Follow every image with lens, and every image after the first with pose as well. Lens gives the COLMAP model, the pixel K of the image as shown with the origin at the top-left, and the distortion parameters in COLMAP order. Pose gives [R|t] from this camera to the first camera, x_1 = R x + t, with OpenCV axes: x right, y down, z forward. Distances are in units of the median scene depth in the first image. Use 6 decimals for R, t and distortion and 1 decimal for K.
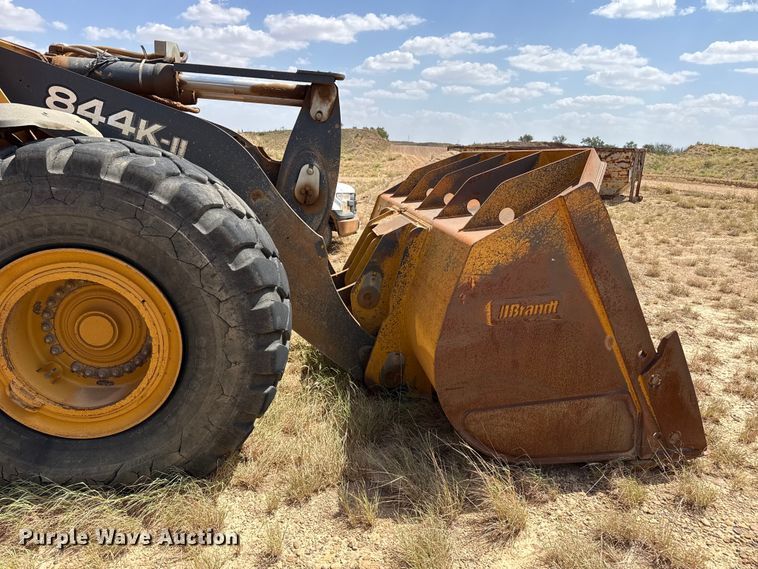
lens RADIAL K [[539.6, 0, 381.6], [0, 539.6, 281.4], [0, 0, 1]] dist [0.086662, -0.112681]
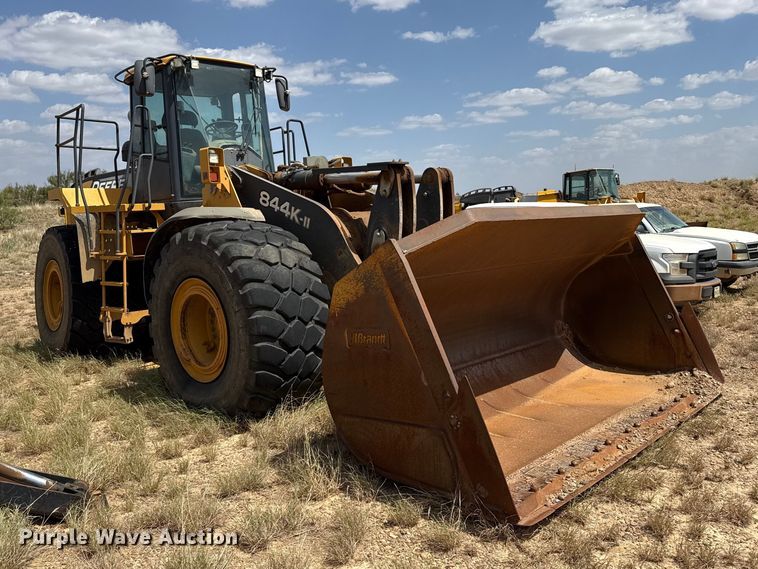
lens RADIAL K [[638.8, 0, 376.7], [0, 638.8, 282.8], [0, 0, 1]] dist [0.138835, -0.158767]
pose [[0.614731, 0.033770, -0.788014, 1.506724], [-0.131820, 0.989430, -0.060431, 0.009372], [0.777644, 0.141025, 0.612684, 0.083546]]
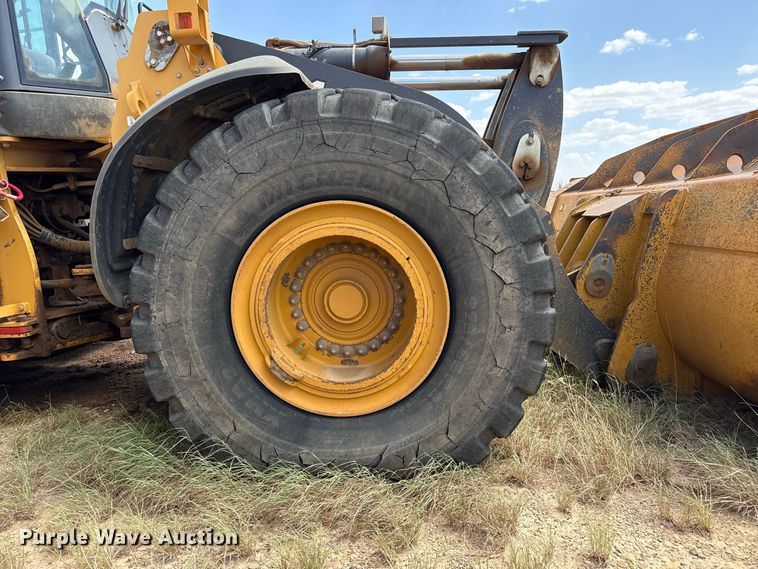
lens RADIAL K [[539.6, 0, 381.6], [0, 539.6, 281.4], [0, 0, 1]] dist [0.086662, -0.112681]
pose [[0.981568, -0.046127, -0.185461, -0.301363], [0.028221, 0.994781, -0.098057, 0.152874], [0.189016, 0.091016, 0.977747, 0.120692]]
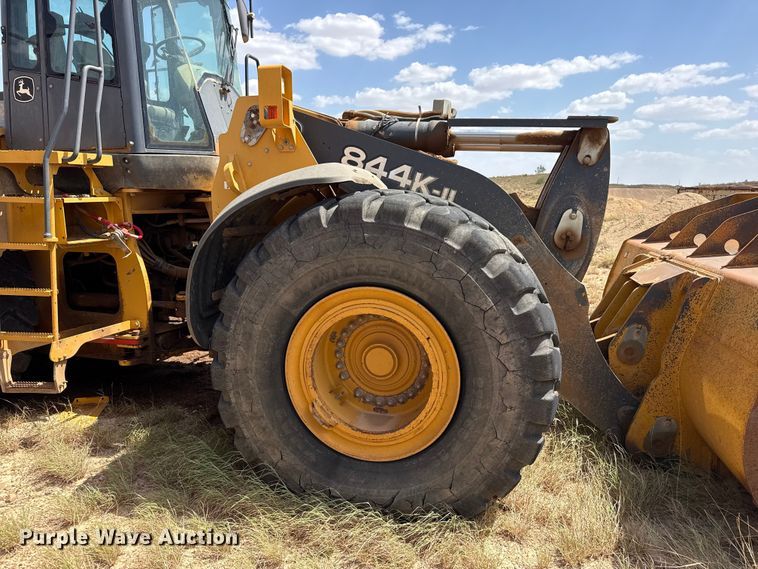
lens RADIAL K [[538.1, 0, 371.7], [0, 538.1, 284.5], [0, 0, 1]] dist [0.105330, -0.160075]
pose [[0.932733, 0.038380, -0.358520, -0.156098], [-0.065680, 0.995768, -0.064276, 0.005949], [0.354536, 0.083499, 0.931306, -0.034225]]
